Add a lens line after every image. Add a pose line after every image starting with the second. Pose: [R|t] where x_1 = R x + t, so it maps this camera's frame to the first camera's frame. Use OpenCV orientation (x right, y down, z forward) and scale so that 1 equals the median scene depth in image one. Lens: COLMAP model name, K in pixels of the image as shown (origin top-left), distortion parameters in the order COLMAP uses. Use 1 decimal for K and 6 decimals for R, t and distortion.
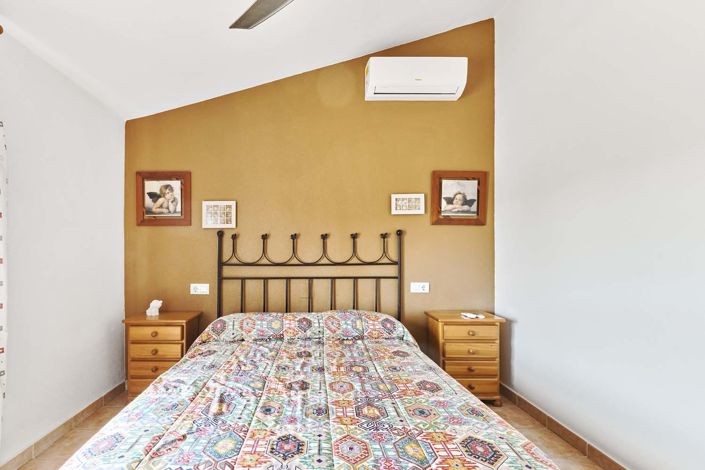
lens RADIAL K [[326.5, 0, 335.8], [0, 326.5, 253.4], [0, 0, 1]] dist [-0.001602, -0.000362]
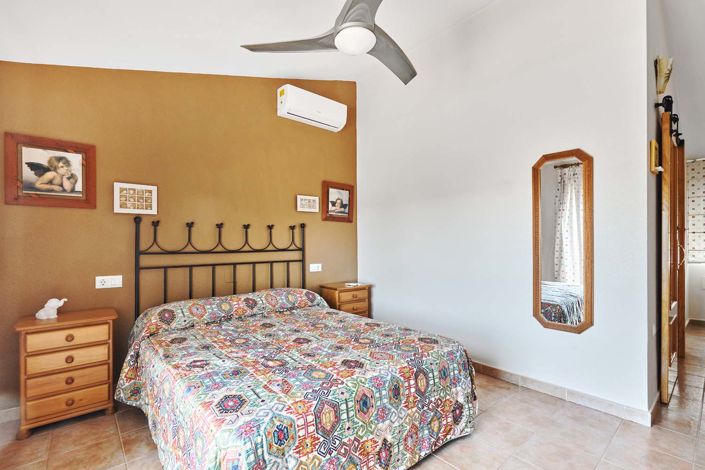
lens RADIAL K [[310.9, 0, 351.6], [0, 310.9, 240.8], [0, 0, 1]] dist [0.005758, -0.005242]
pose [[0.765336, 0.004542, 0.643614, -0.459040], [-0.002054, 0.999987, -0.004614, 0.001547], [-0.643627, 0.002210, 0.765336, -0.060615]]
